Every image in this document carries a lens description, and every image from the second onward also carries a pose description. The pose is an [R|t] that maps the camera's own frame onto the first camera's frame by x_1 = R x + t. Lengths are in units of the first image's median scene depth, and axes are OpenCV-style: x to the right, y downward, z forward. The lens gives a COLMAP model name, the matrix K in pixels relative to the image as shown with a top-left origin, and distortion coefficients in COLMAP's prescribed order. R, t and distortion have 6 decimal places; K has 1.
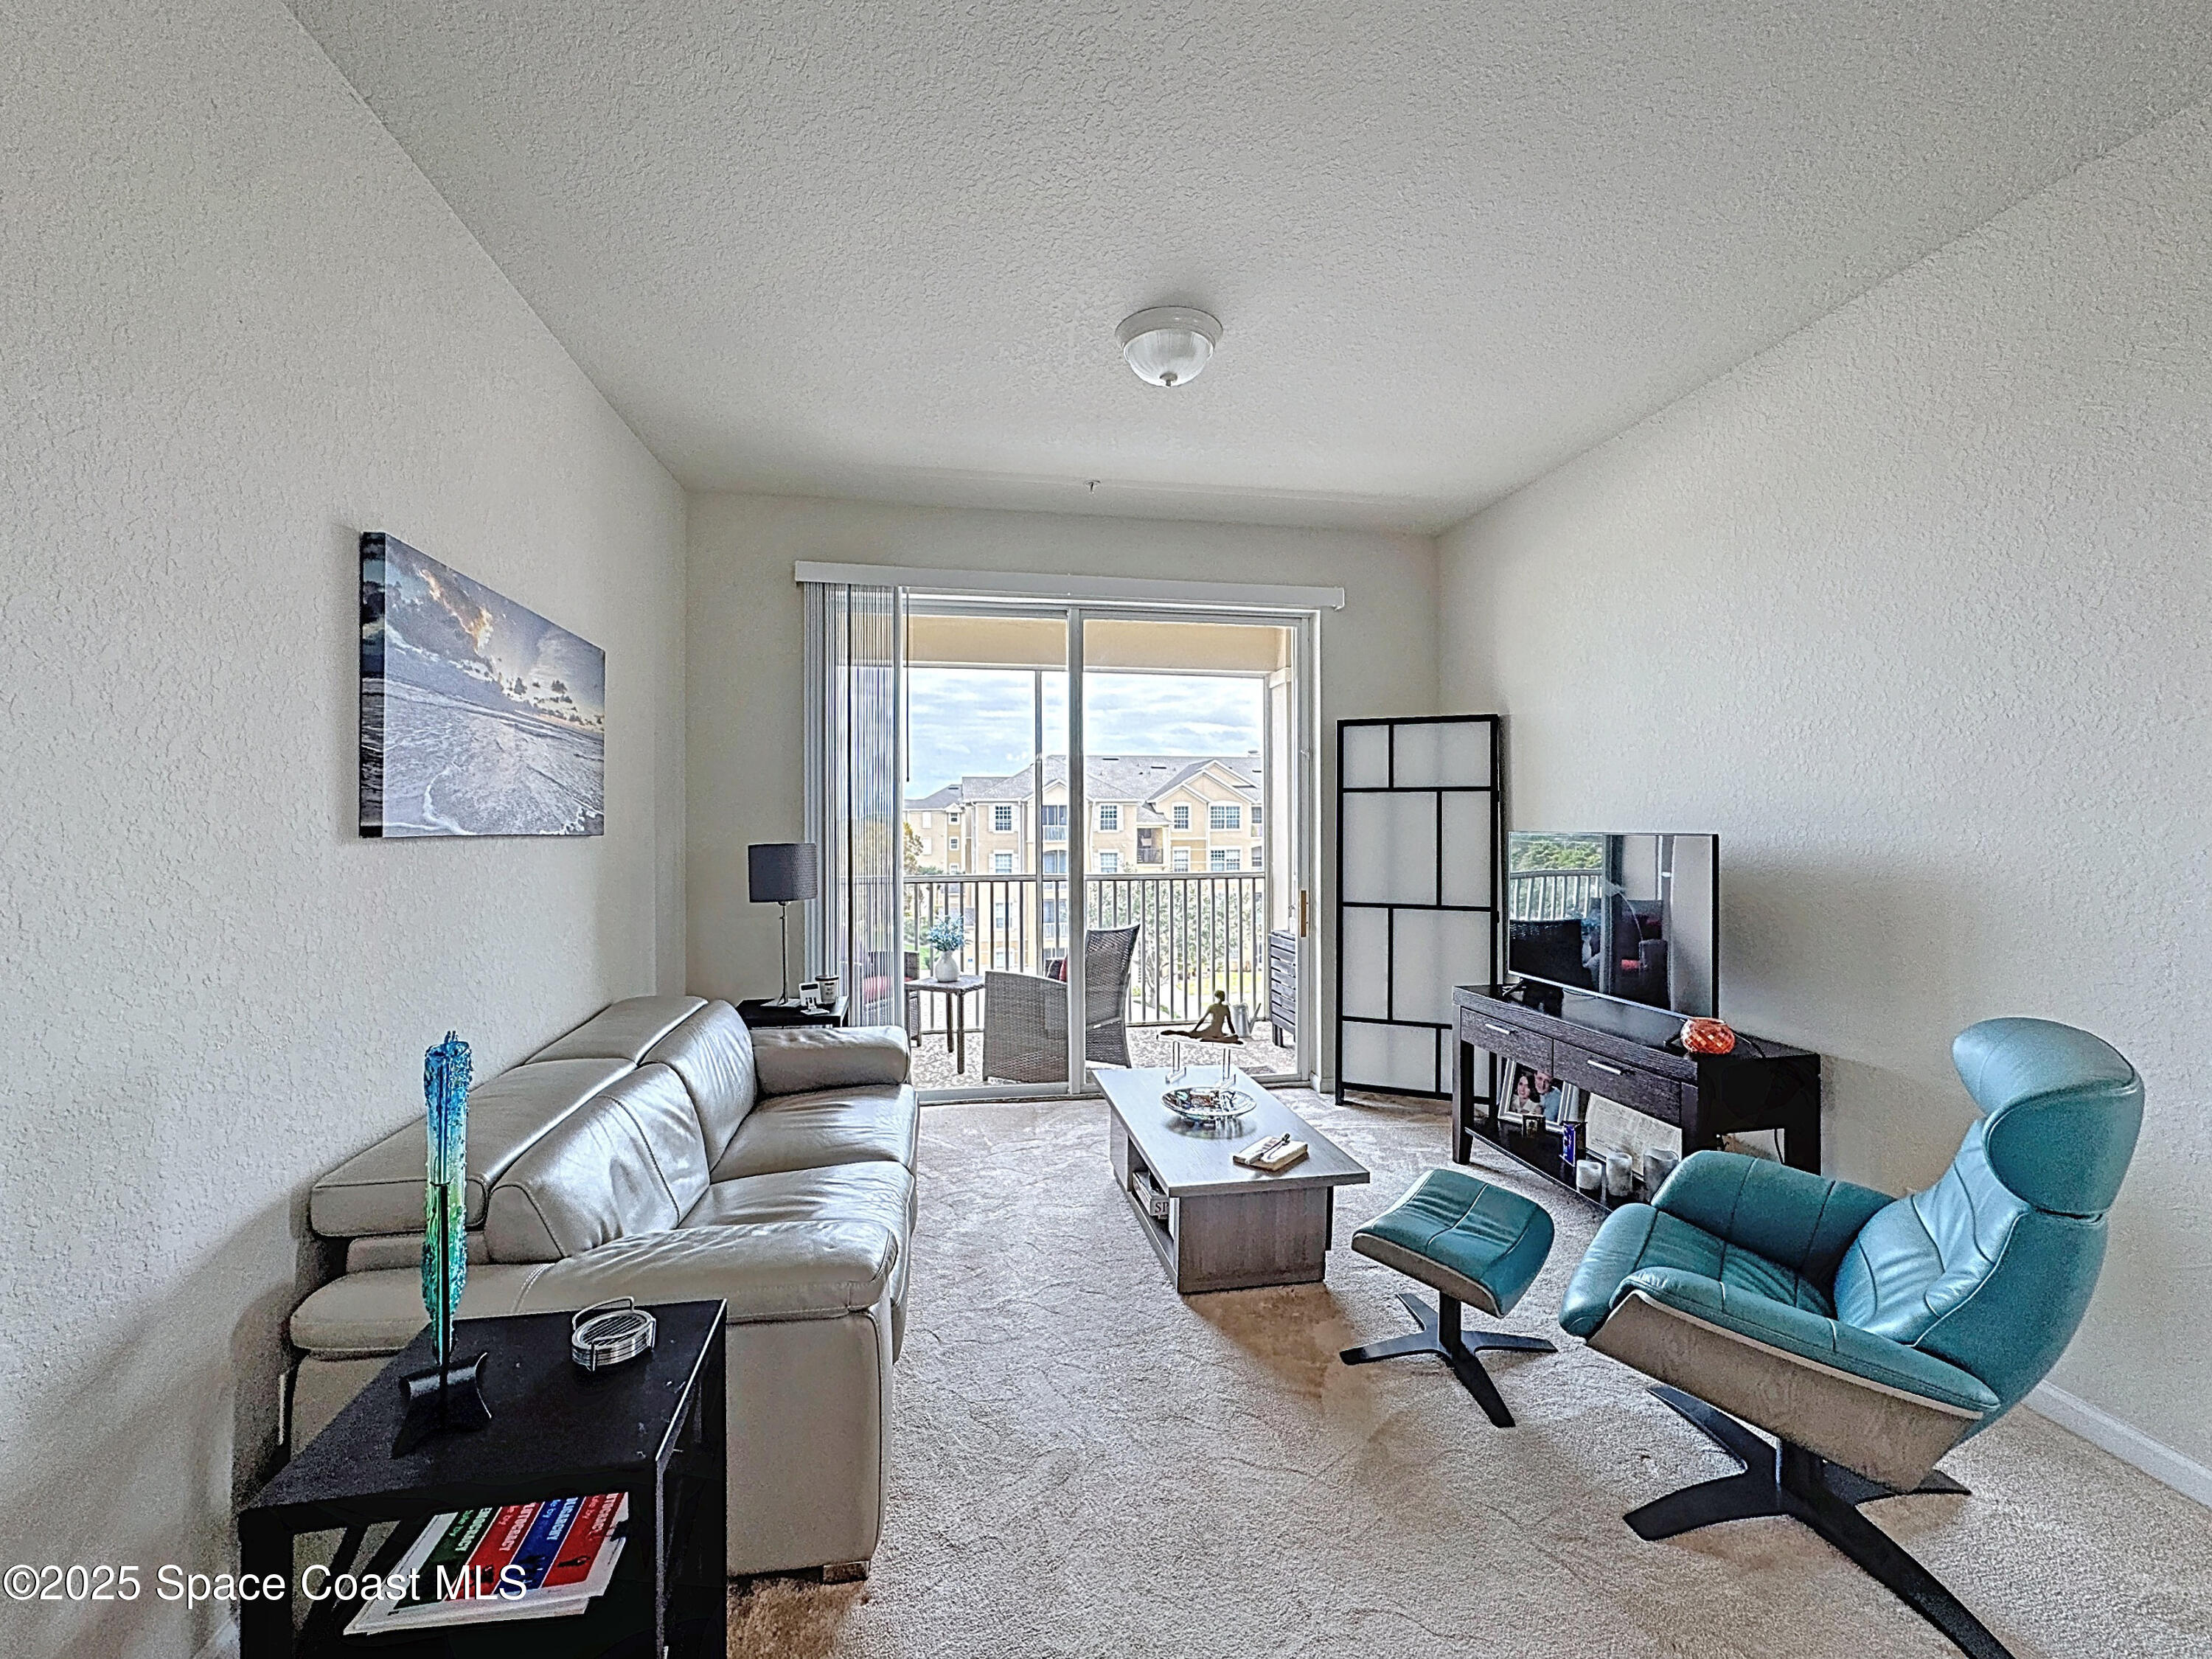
lens RADIAL K [[908.9, 0, 1107.4], [0, 908.9, 828.2], [0, 0, 1]] dist [-0.001342, 0.001357]
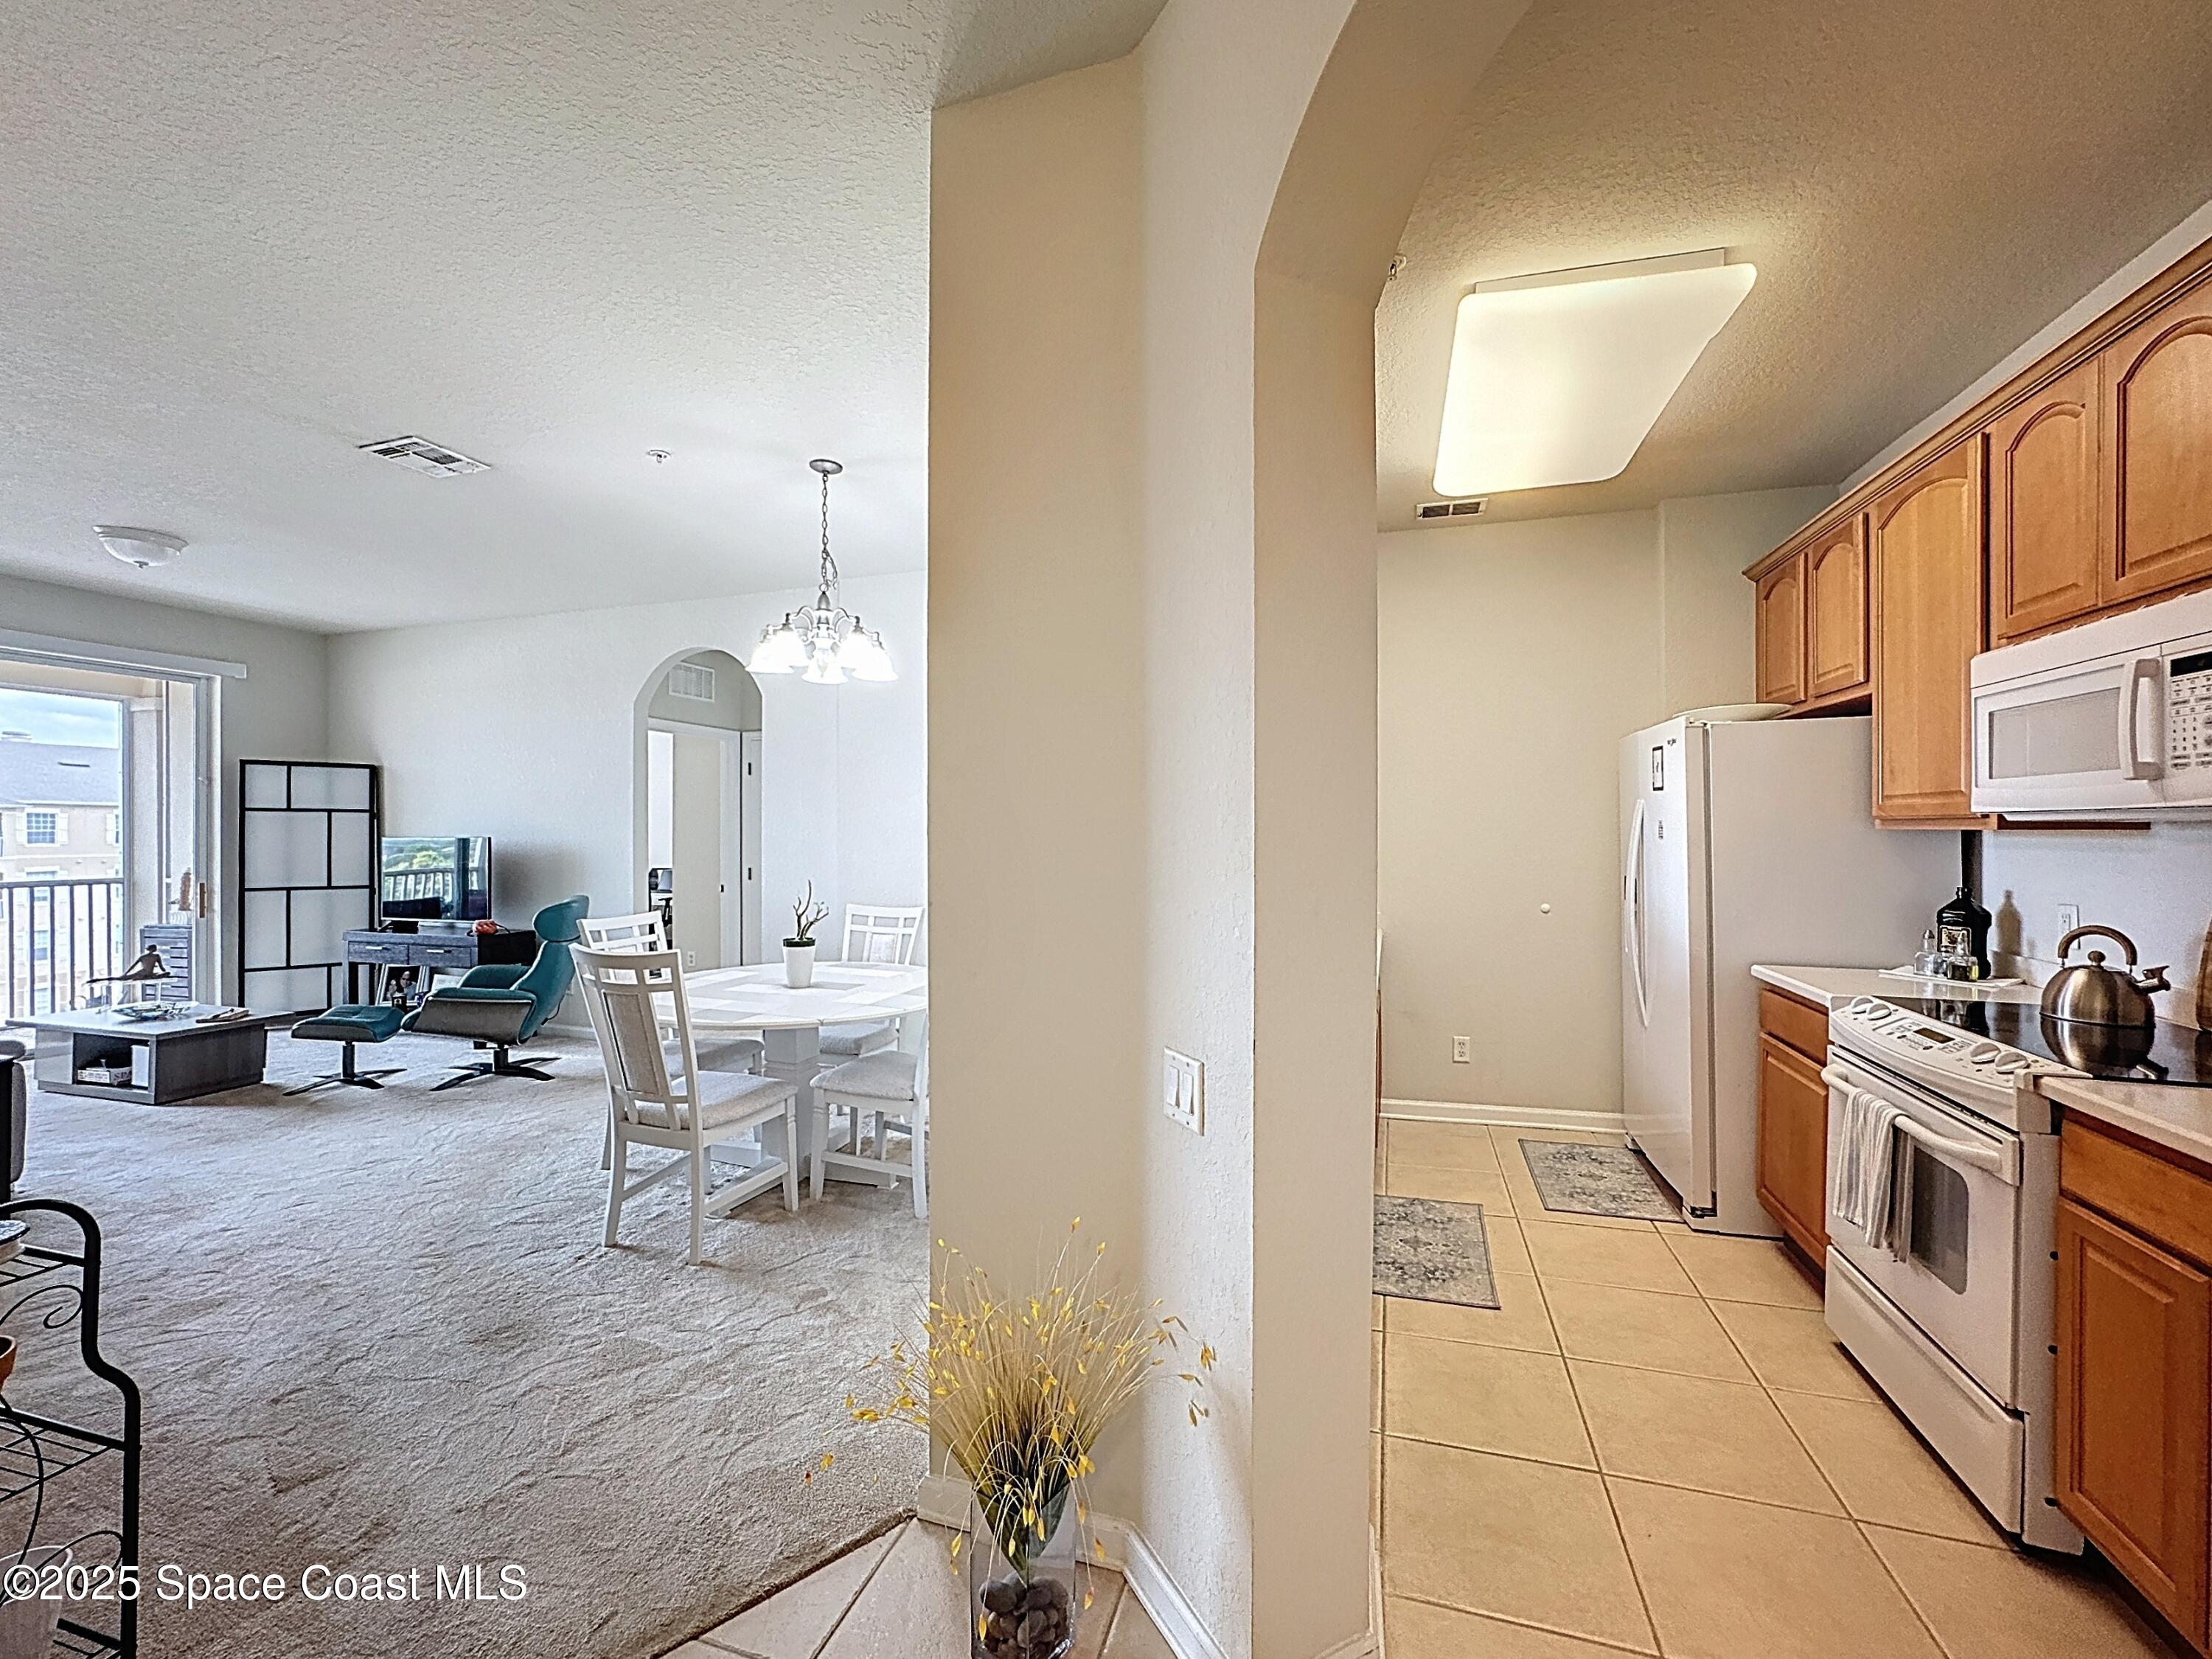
lens RADIAL K [[908.9, 0, 1118.8], [0, 908.9, 832.5], [0, 0, 1]] dist [-0.001342, 0.001357]
pose [[0.459649, 0.004124, 0.888091, -0.386131], [0.004730, 0.999964, -0.007091, 0.011502], [-0.888088, 0.007460, 0.459613, -0.891382]]
